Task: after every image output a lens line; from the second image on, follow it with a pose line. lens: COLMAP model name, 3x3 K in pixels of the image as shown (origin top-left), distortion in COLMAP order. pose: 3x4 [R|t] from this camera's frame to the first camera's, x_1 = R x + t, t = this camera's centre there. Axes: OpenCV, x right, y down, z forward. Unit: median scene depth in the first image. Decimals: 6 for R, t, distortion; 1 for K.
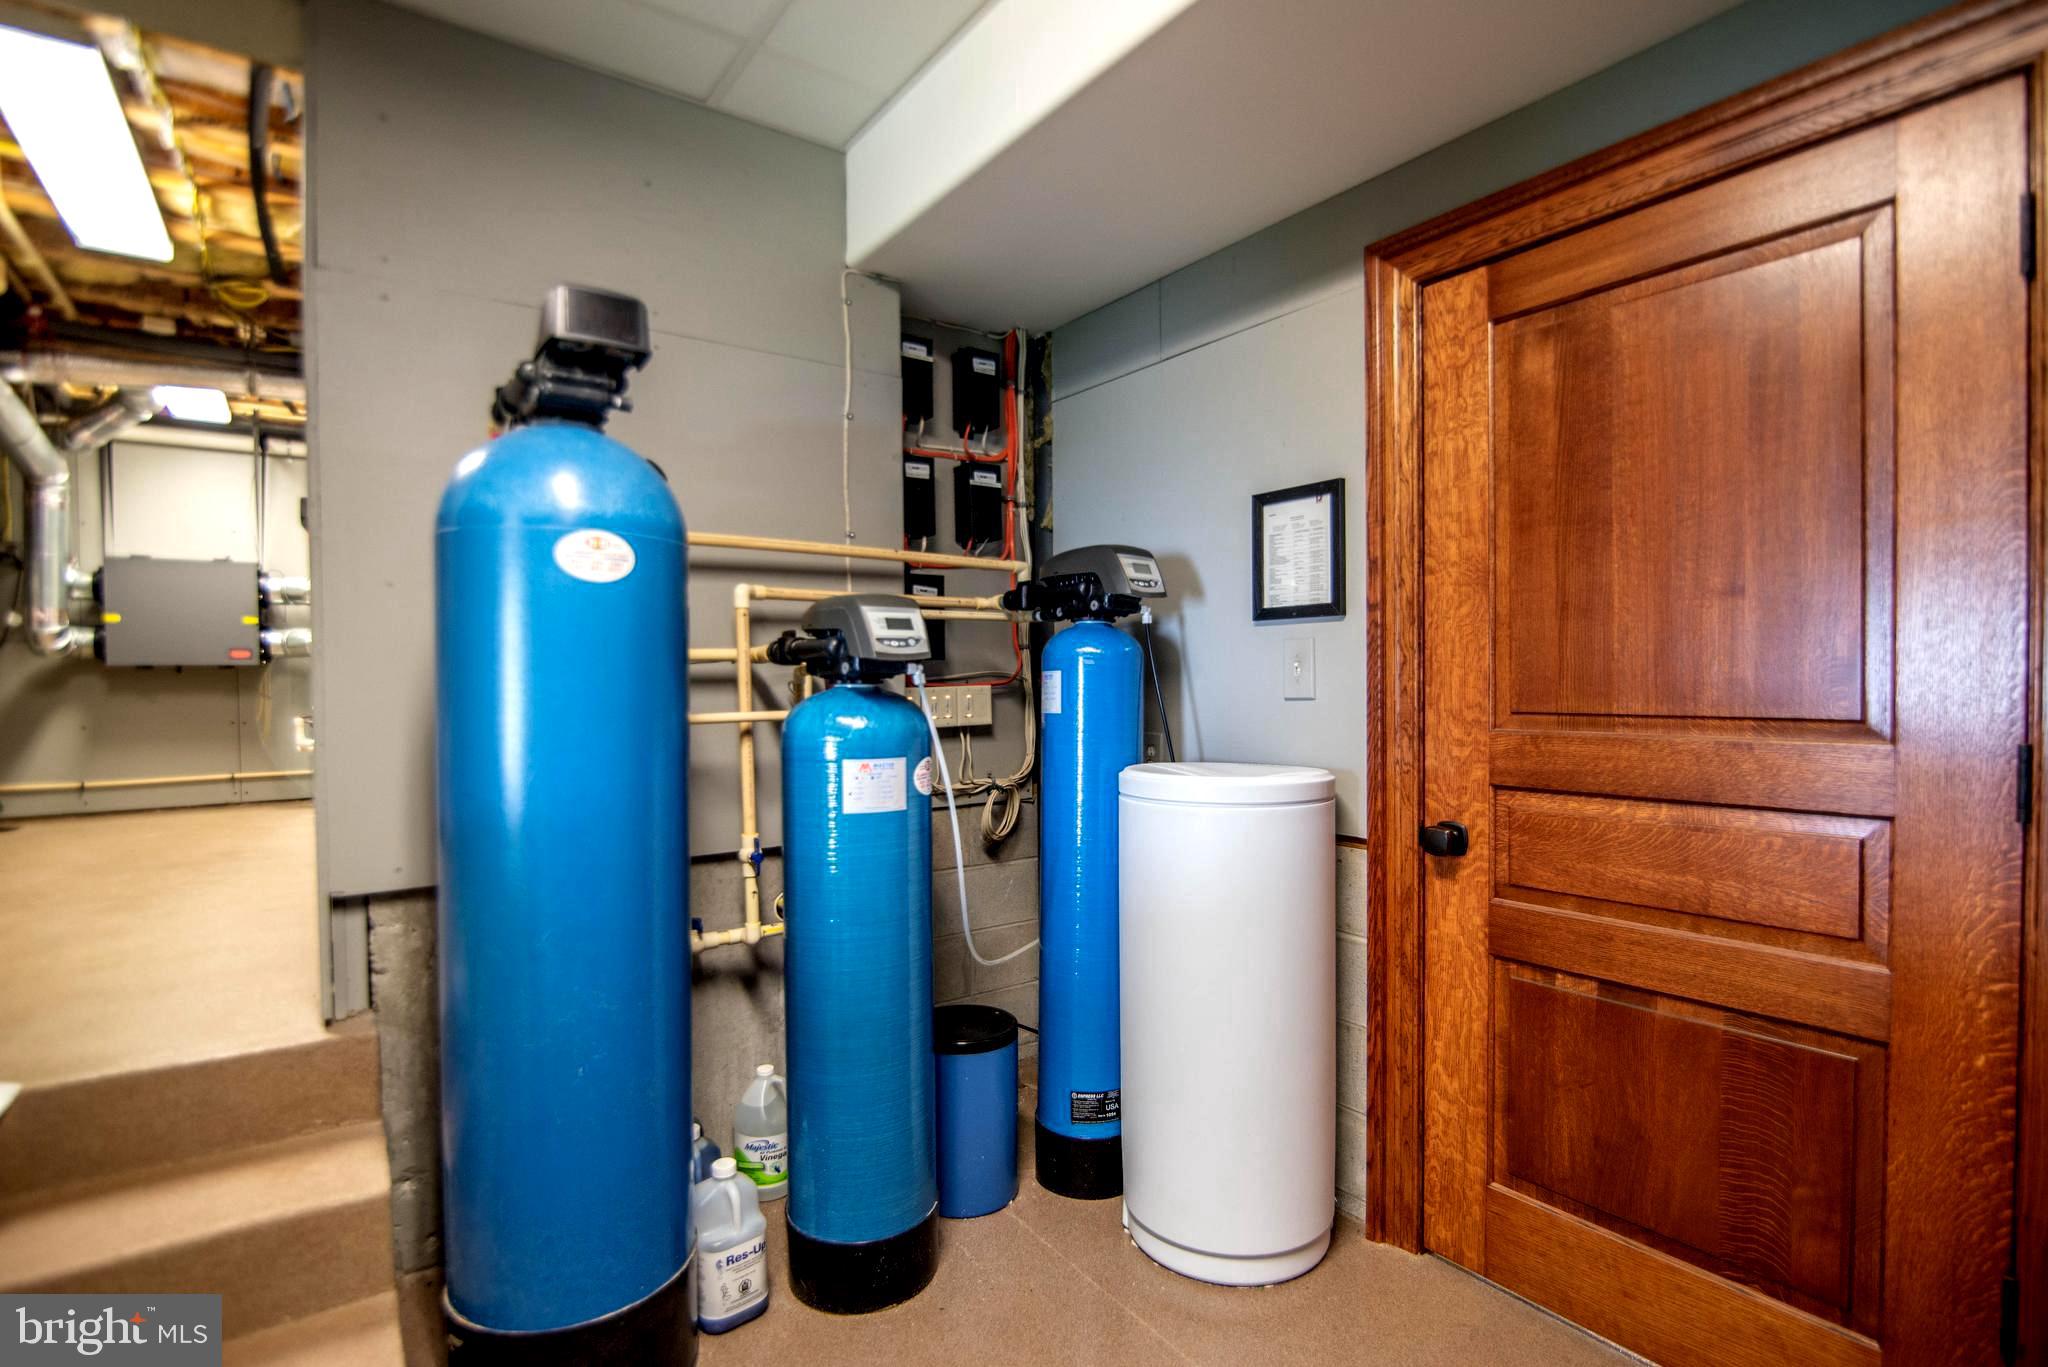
lens RADIAL K [[950.3, 0, 1017.2], [0, 950.3, 682.6], [0, 0, 1]] dist [-0.017054, 0.000702]
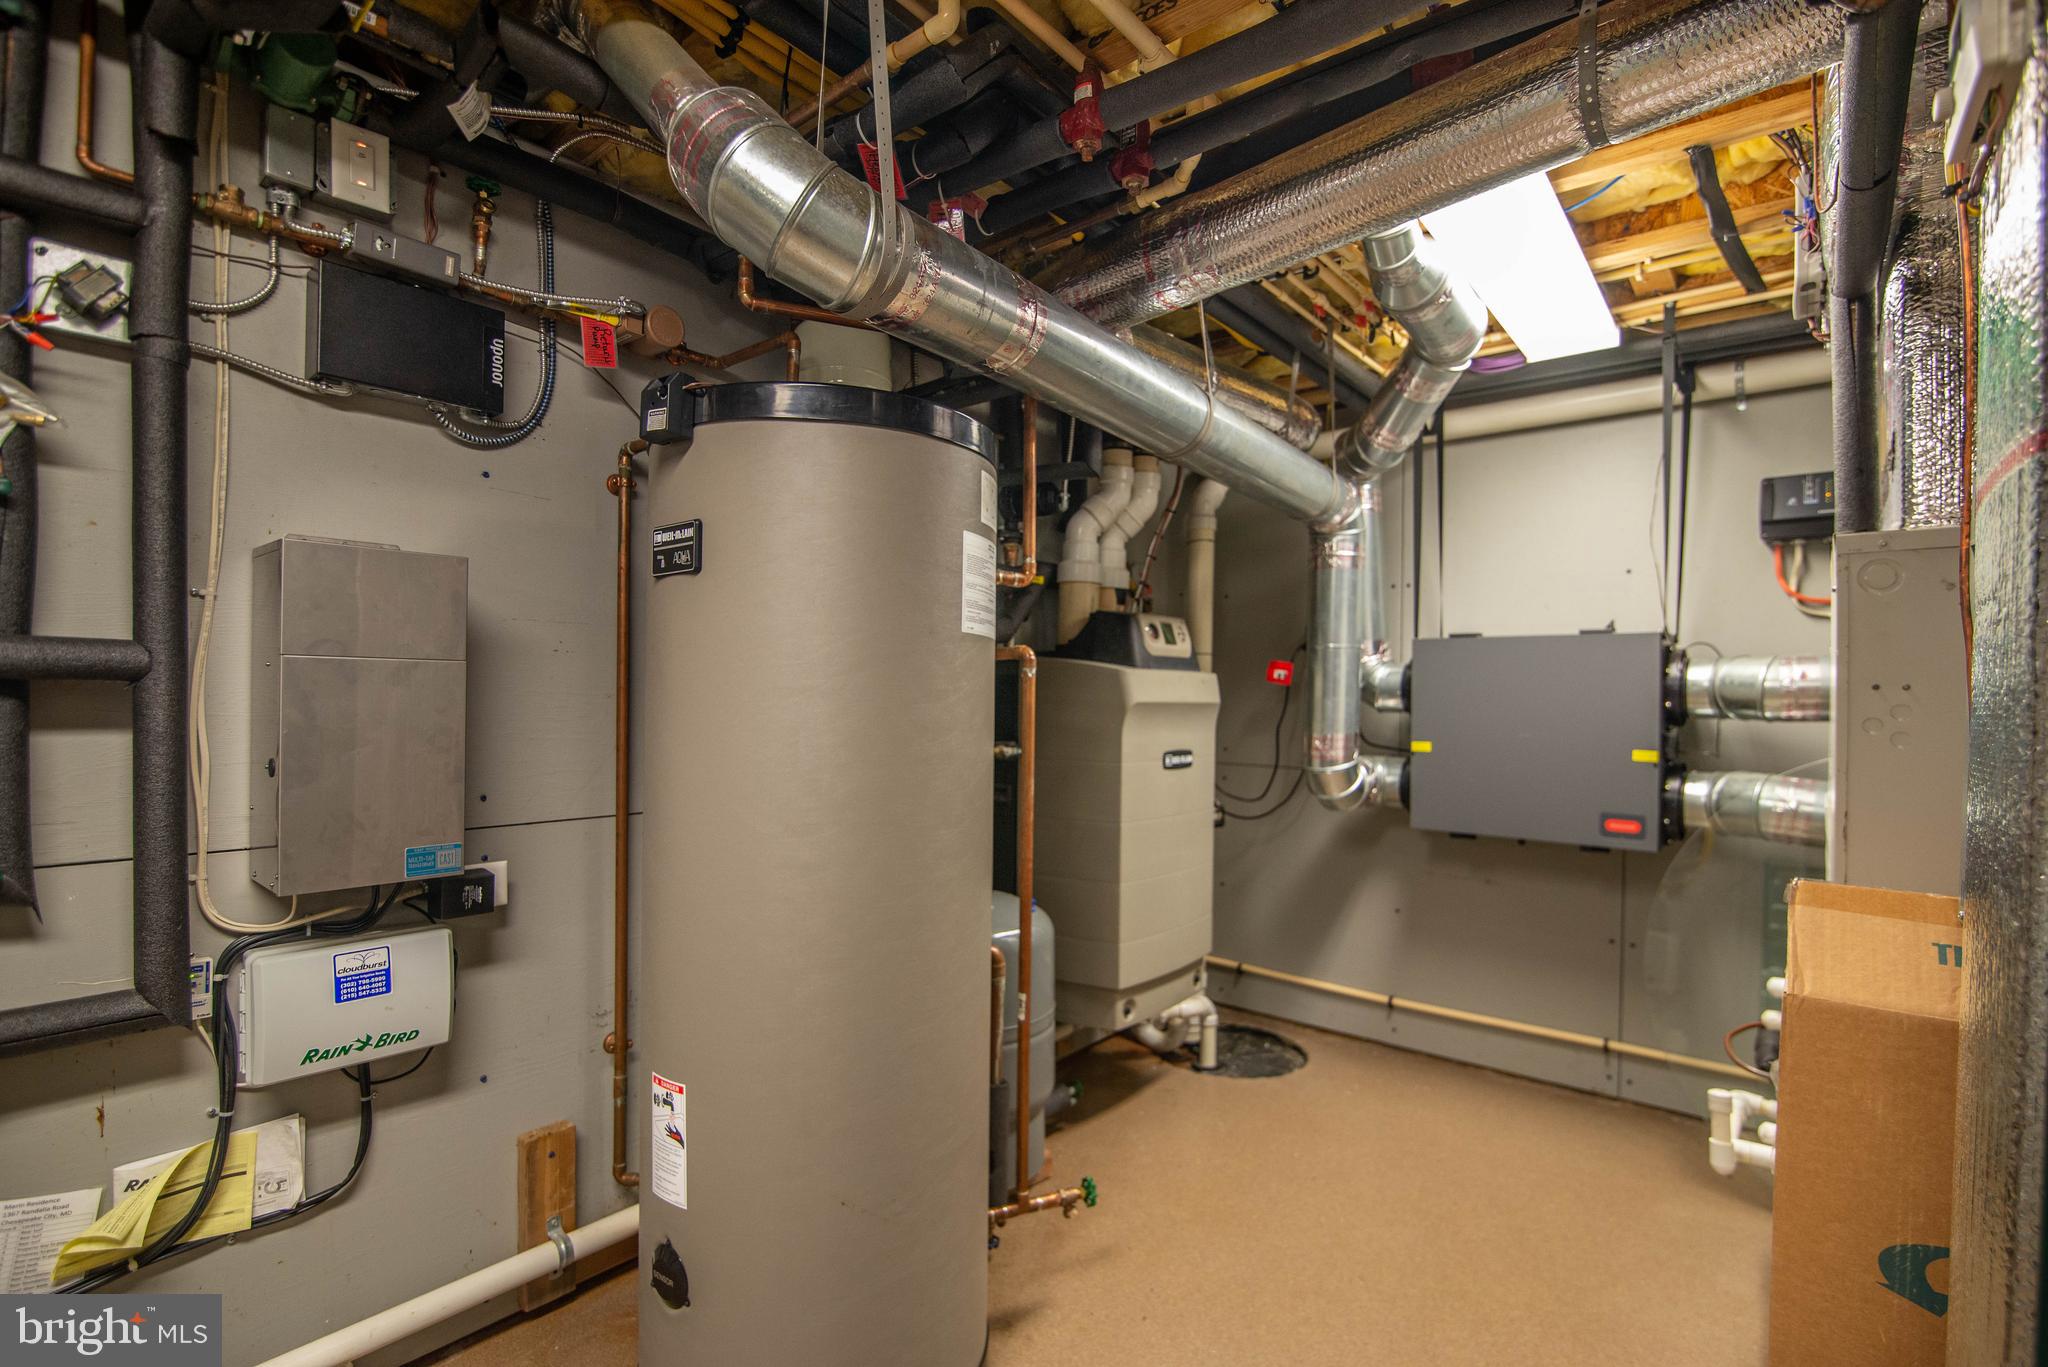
lens RADIAL K [[950.3, 0, 1015.4], [0, 950.3, 694.8], [0, 0, 1]] dist [-0.017054, 0.000702]
pose [[0.238315, 0.013128, -0.971099, -0.433004], [-0.035395, 0.999362, 0.004824, -0.087787], [0.970543, 0.033223, 0.238627, 0.580877]]
